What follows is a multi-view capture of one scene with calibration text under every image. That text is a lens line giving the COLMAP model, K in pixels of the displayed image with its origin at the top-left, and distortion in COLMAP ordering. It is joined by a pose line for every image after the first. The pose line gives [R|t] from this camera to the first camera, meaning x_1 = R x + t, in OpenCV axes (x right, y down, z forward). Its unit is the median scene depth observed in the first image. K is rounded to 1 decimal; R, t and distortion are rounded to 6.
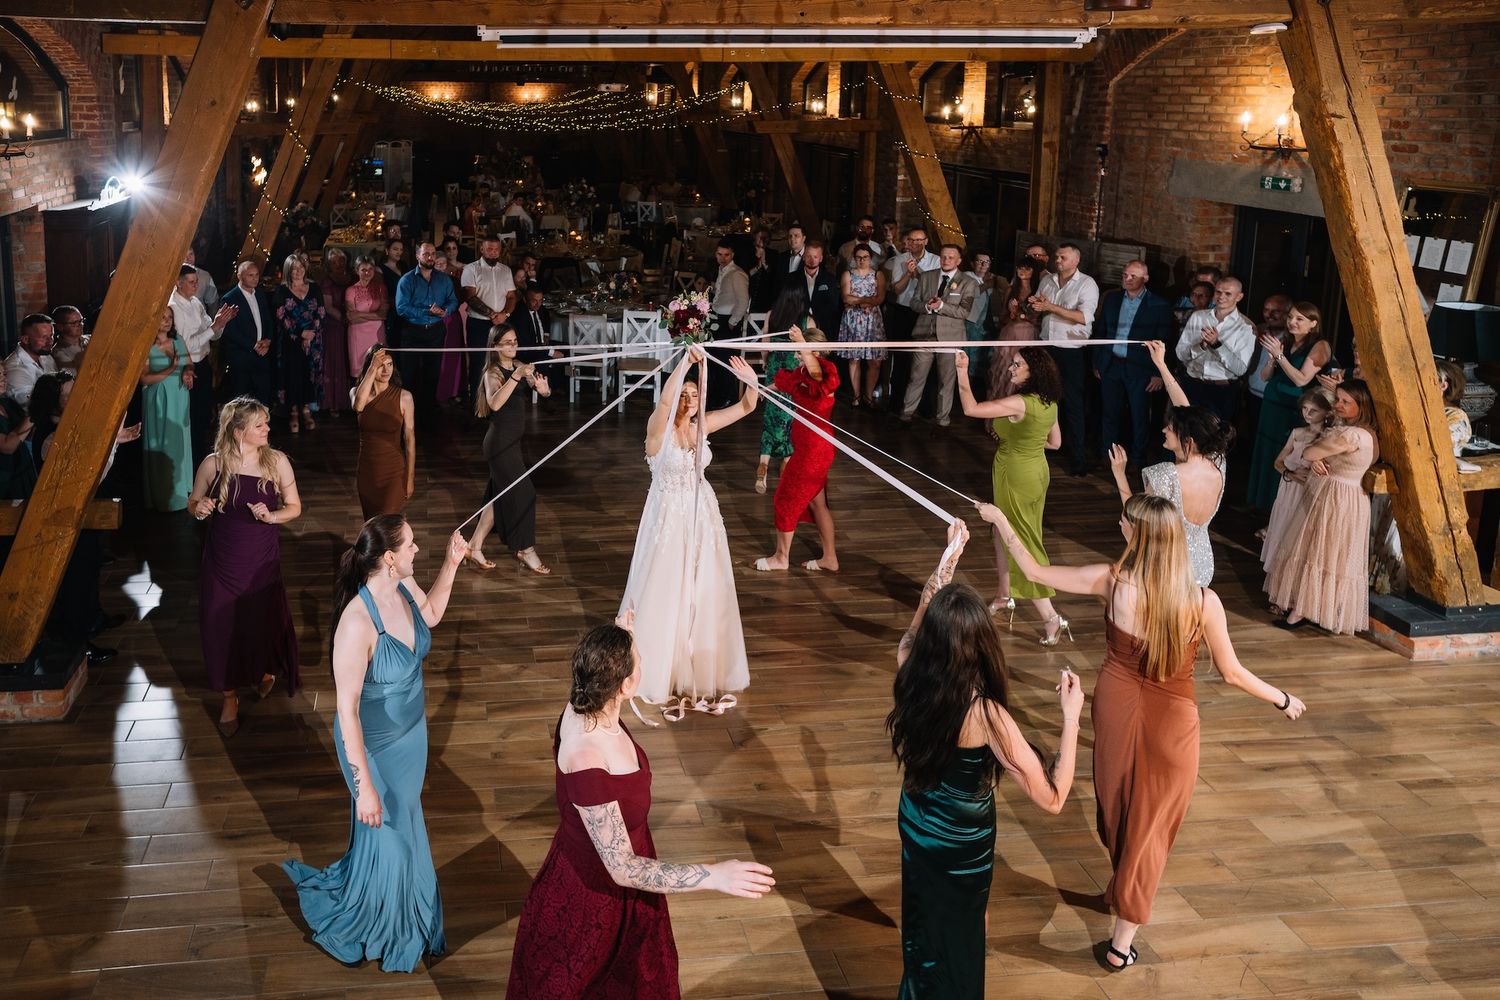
lens RADIAL K [[1053.6, 0, 536.1], [0, 1053.6, 258.6], [0, 0, 1]] dist [-0.000181, 0.005792]
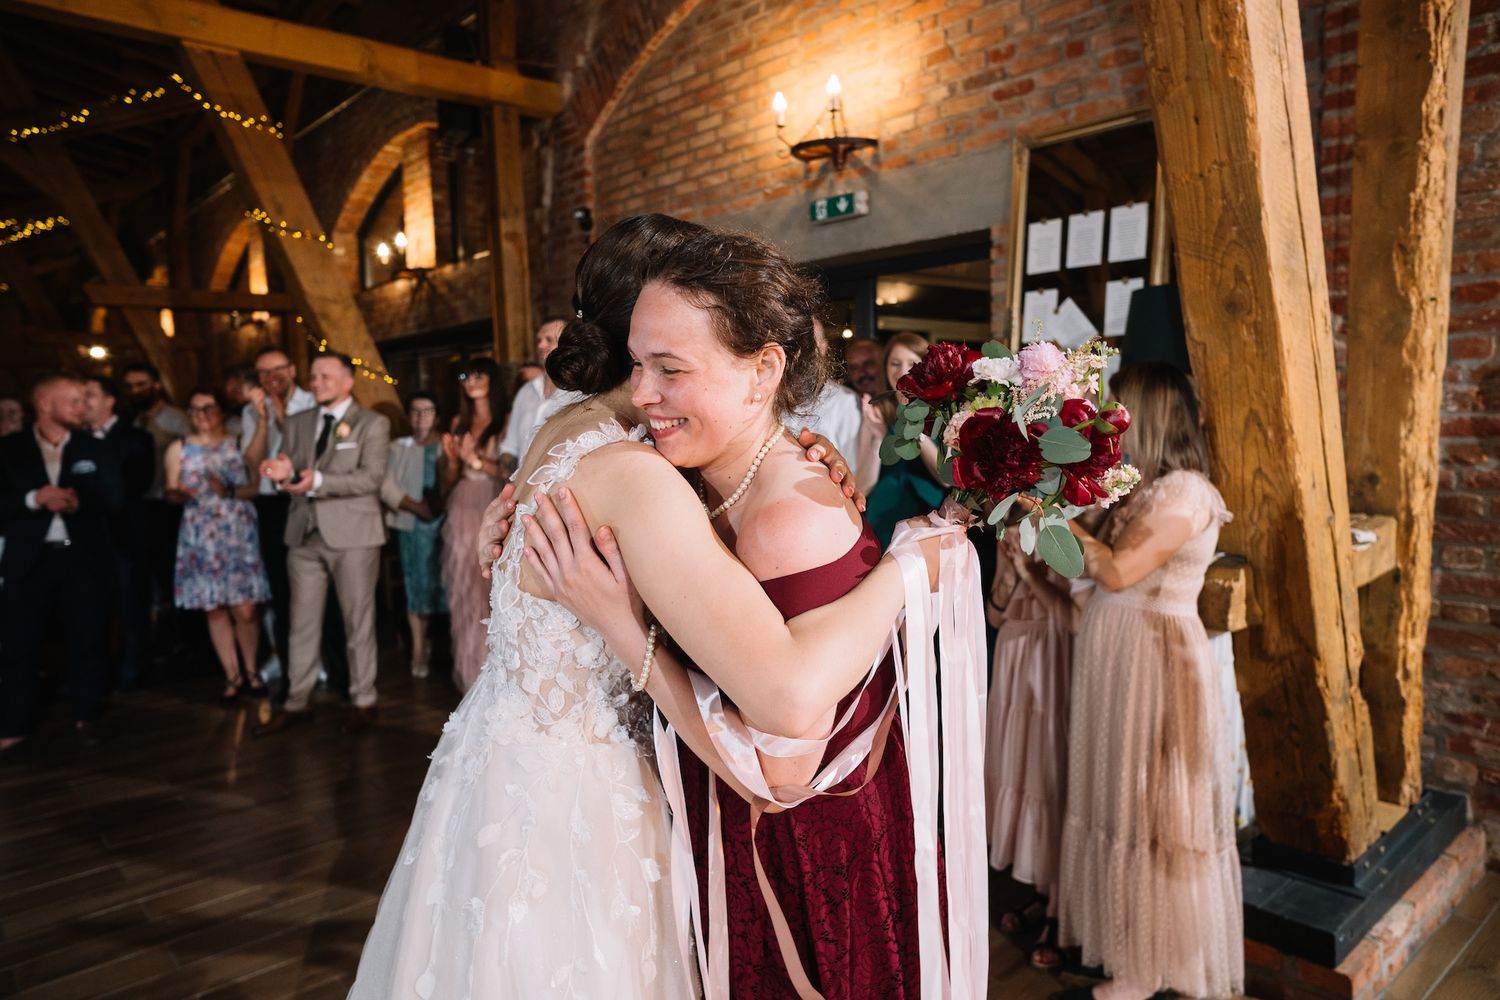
lens RADIAL K [[1007.7, 0, 752.7], [0, 1007.7, 495.8], [0, 0, 1]] dist [-0.033354, 0.072426]
pose [[0.809114, -0.068255, 0.583674, 0.266340], [0.119531, 0.991584, -0.049744, 0.104417], [-0.575366, 0.110016, 0.810463, 0.491332]]
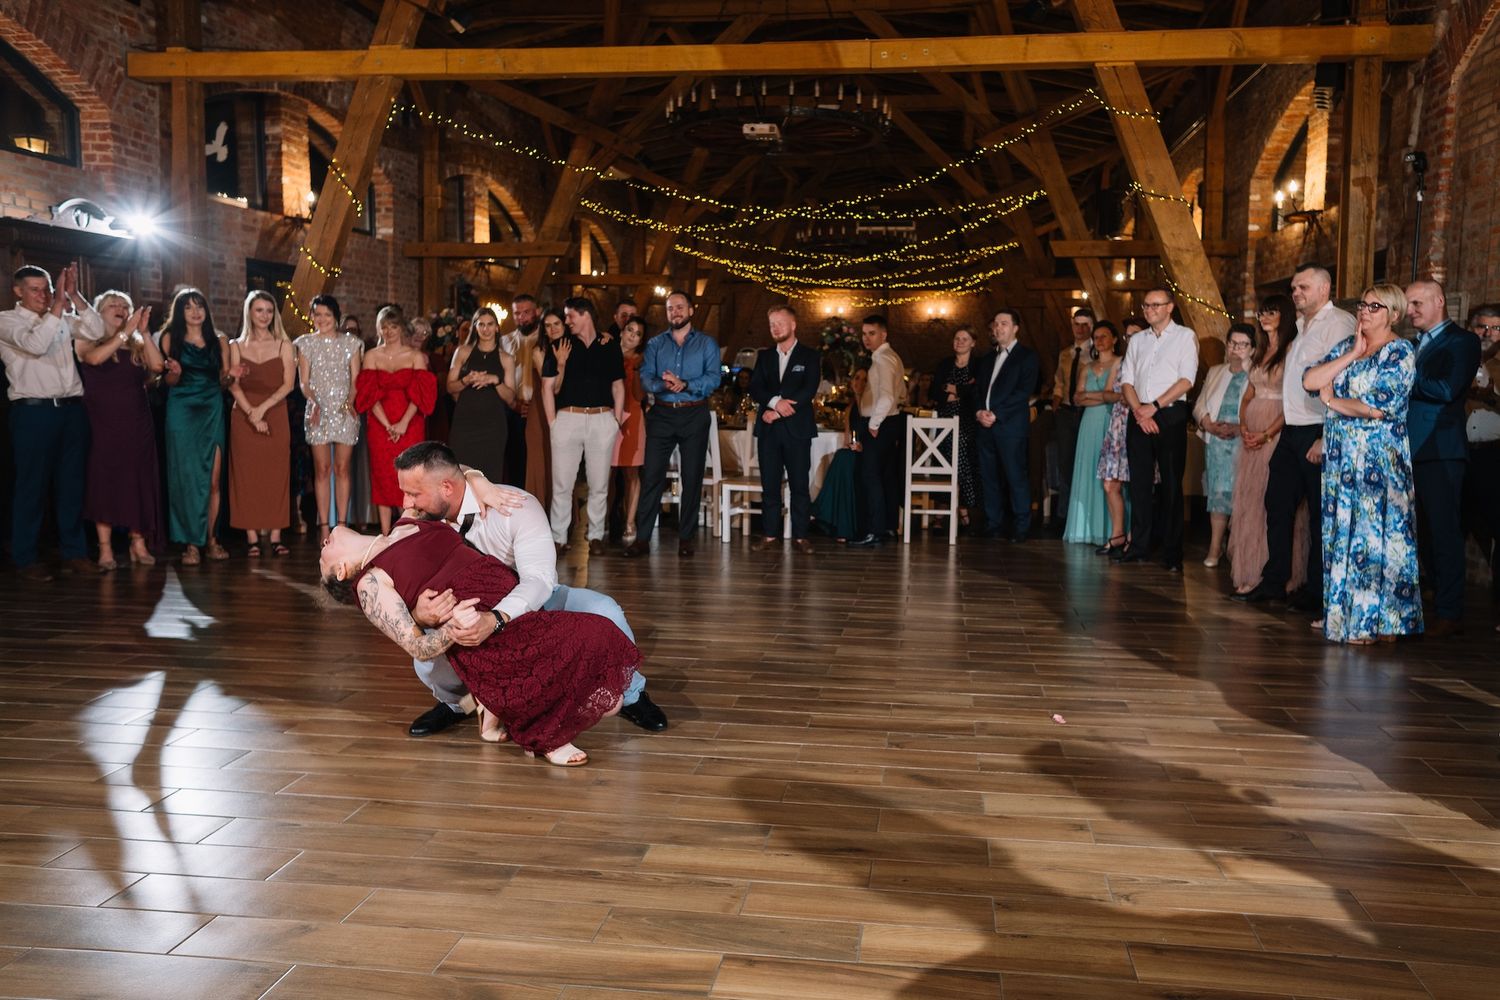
lens RADIAL K [[1123.4, 0, 807.5], [0, 1123.4, 479.0], [0, 0, 1]] dist [-0.038437, 0.069758]
pose [[0.977306, 0.034793, -0.208955, 0.327690], [-0.047834, 0.997188, -0.057686, 0.156596], [0.206360, 0.066372, 0.976222, 0.263394]]
